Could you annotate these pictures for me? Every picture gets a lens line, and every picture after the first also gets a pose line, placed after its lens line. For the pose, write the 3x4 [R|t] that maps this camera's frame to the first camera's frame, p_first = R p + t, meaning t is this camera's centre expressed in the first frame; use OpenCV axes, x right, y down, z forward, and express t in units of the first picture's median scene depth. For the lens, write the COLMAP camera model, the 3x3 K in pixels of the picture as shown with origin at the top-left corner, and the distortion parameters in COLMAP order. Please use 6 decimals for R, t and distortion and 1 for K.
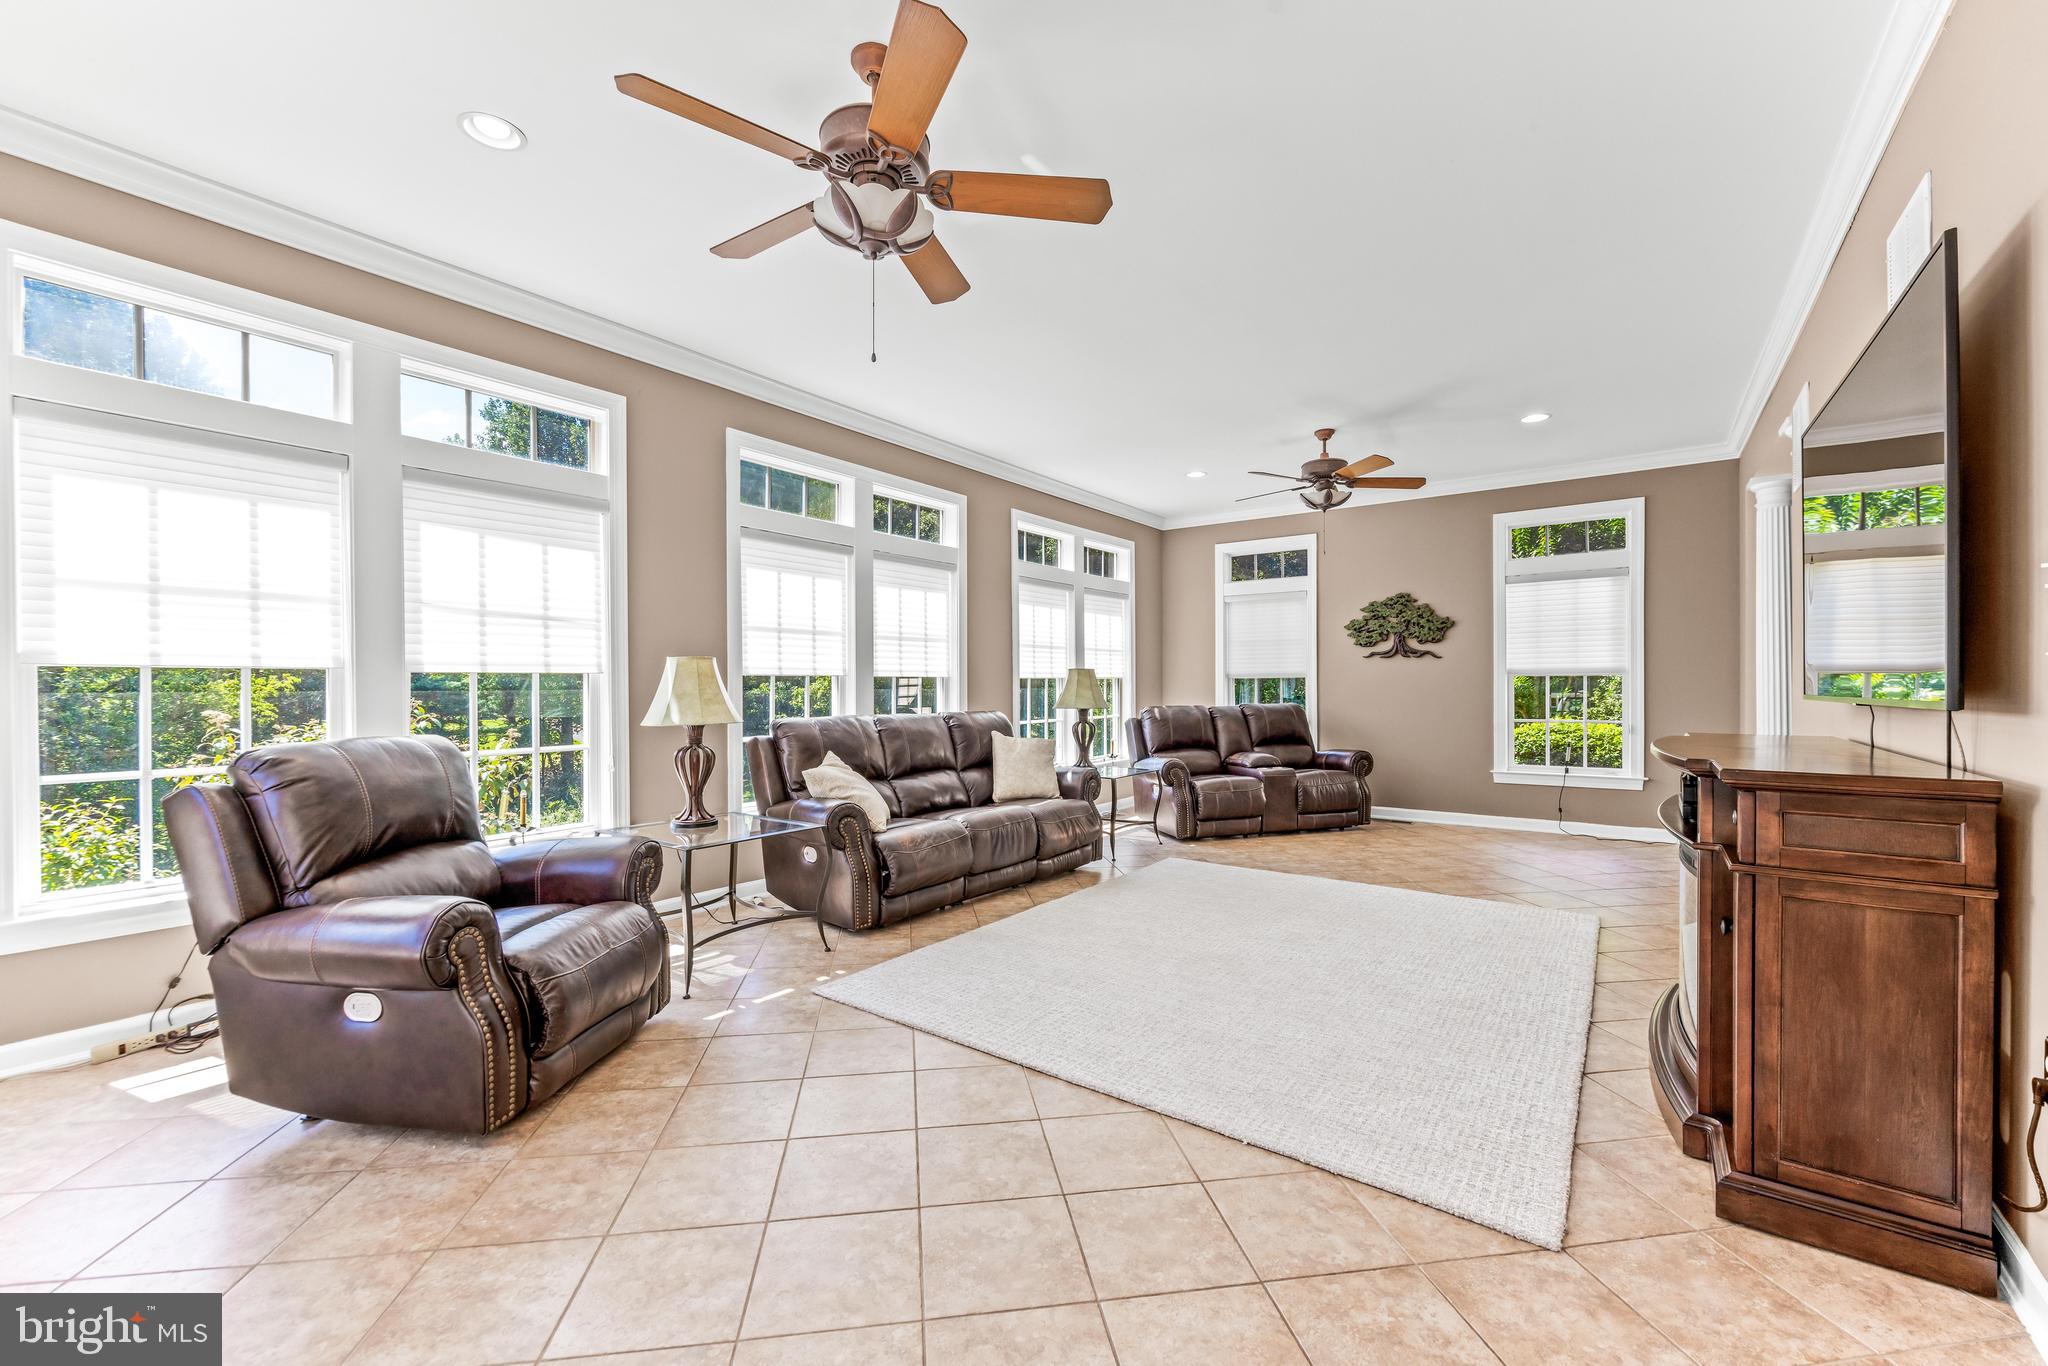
lens RADIAL K [[838.3, 0, 1021.8], [0, 838.3, 697.2], [0, 0, 1]] dist [0.002671, 0.000247]
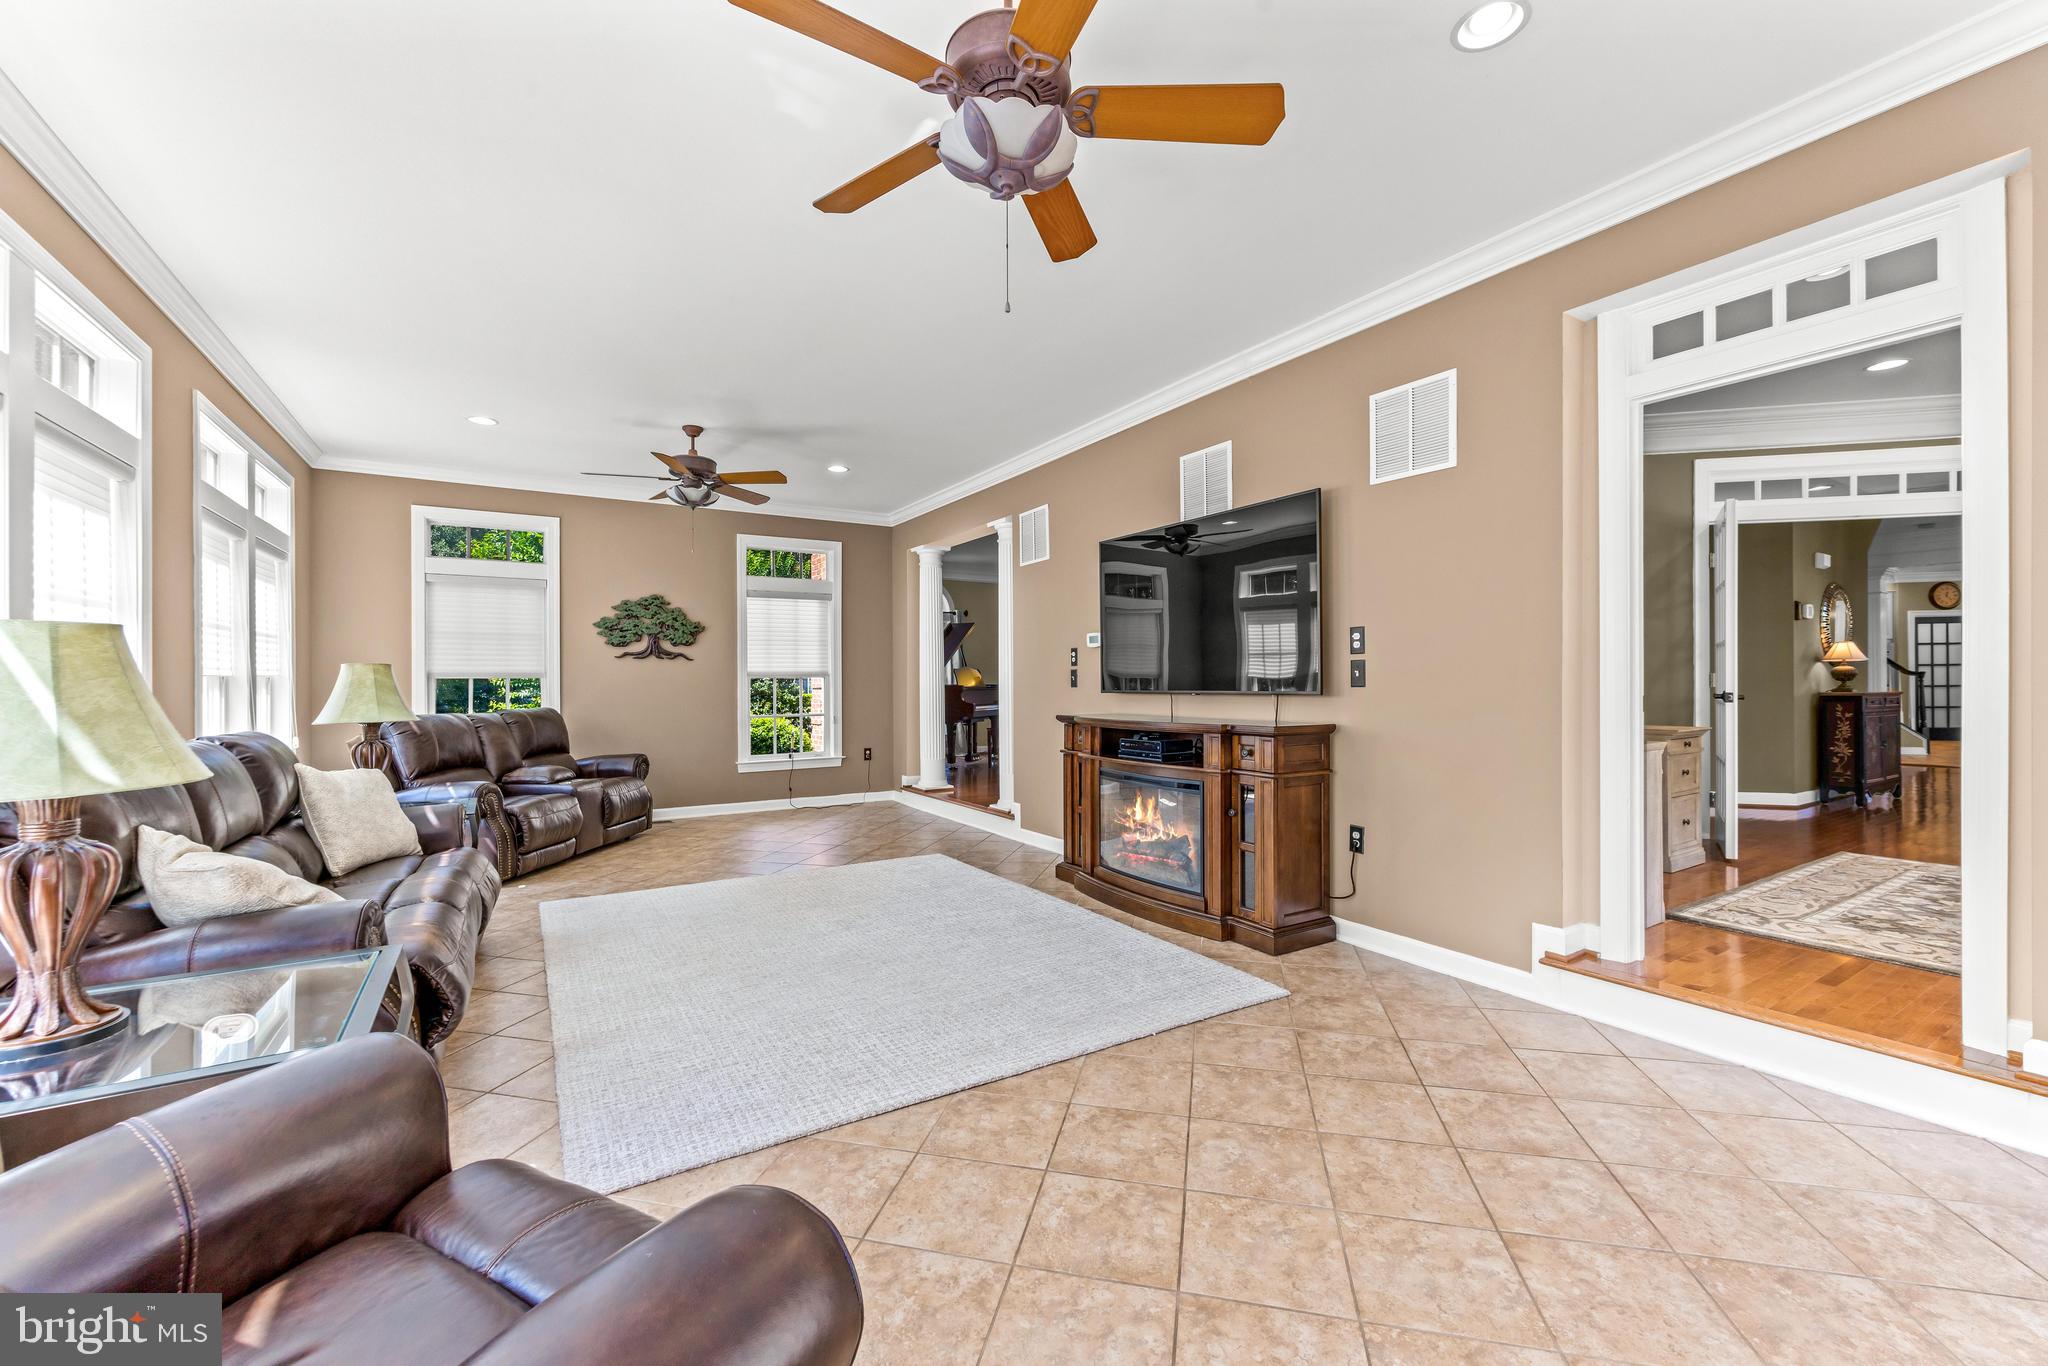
lens RADIAL K [[819.0, 0, 1054.4], [0, 819.0, 681.7], [0, 0, 1]] dist [-0.001754, -0.000047]
pose [[0.353809, 0.001963, 0.935316, -0.303865], [0.019130, 0.999773, -0.009334, -0.001644], [-0.935122, 0.021195, 0.353691, 0.213510]]
